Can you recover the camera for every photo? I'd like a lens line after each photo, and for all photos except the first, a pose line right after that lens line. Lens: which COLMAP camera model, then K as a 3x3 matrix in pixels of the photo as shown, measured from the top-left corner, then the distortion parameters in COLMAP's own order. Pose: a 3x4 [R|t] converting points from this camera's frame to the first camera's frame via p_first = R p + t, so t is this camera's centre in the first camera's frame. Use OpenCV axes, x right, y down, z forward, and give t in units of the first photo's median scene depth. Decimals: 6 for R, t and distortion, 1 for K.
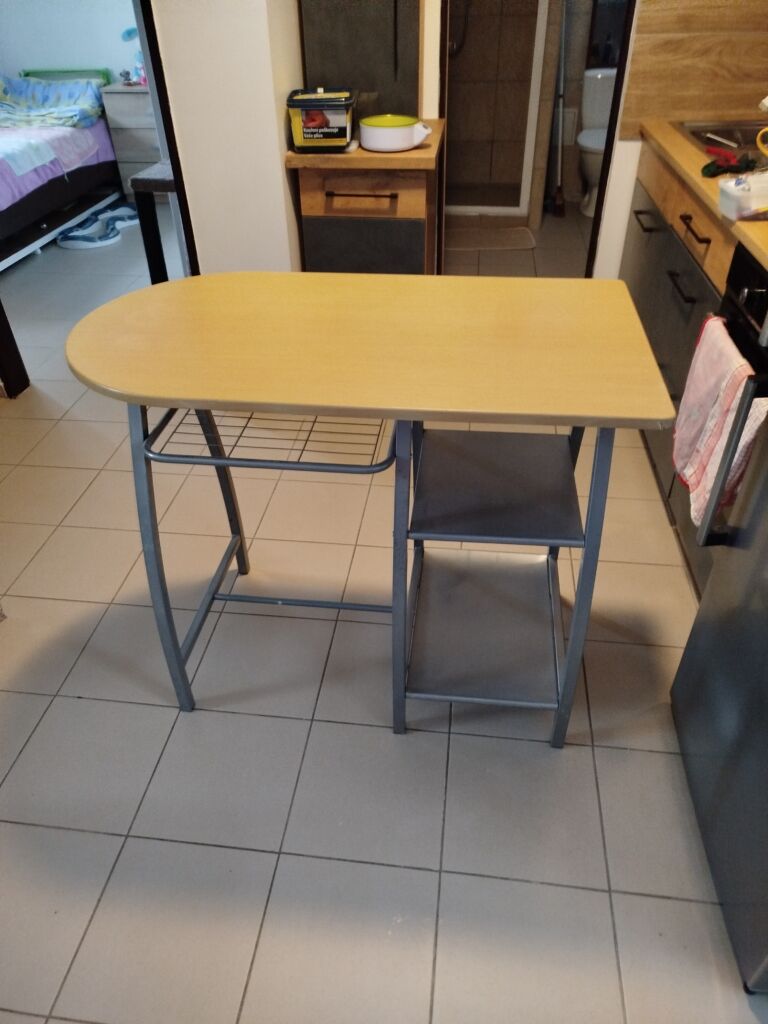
lens RADIAL K [[722.2, 0, 384.0], [0, 722.2, 512.0], [0, 0, 1]] dist [0.019489, 0.007646]
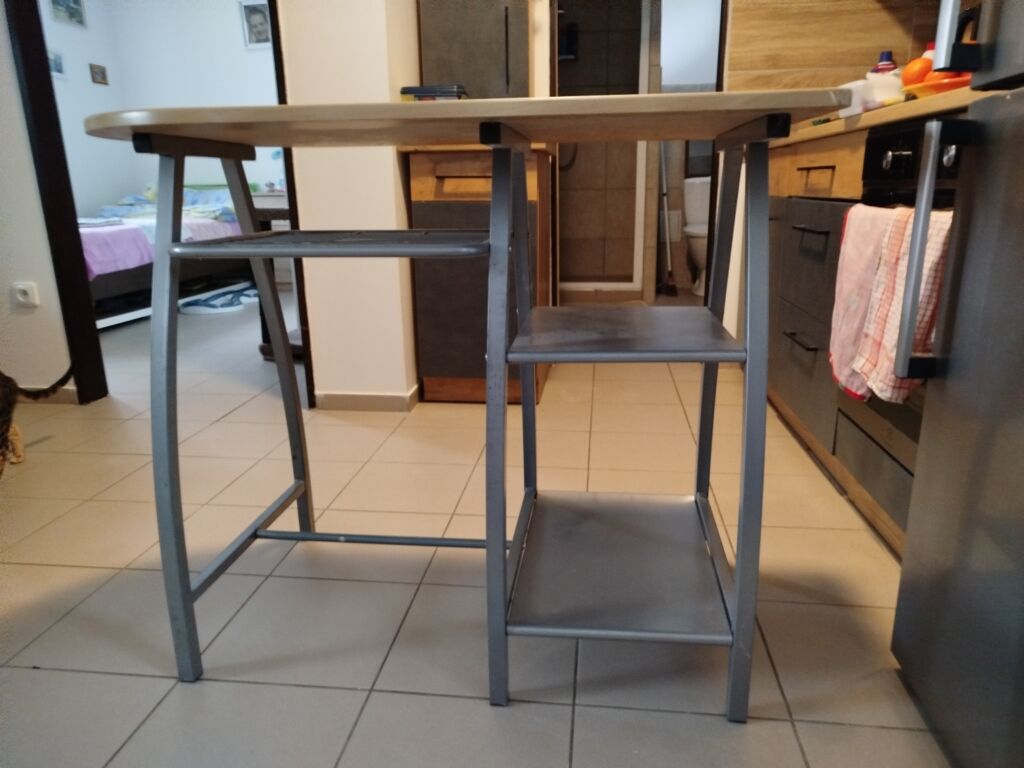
lens RADIAL K [[722.2, 0, 514.5], [0, 722.2, 386.6], [0, 0, 1]] dist [0.019489, 0.007646]
pose [[0.999981, 0.002583, 0.005627, 0.025927], [-0.000280, 0.926798, -0.375559, 0.237746], [-0.006185, 0.375550, 0.926781, 0.225649]]
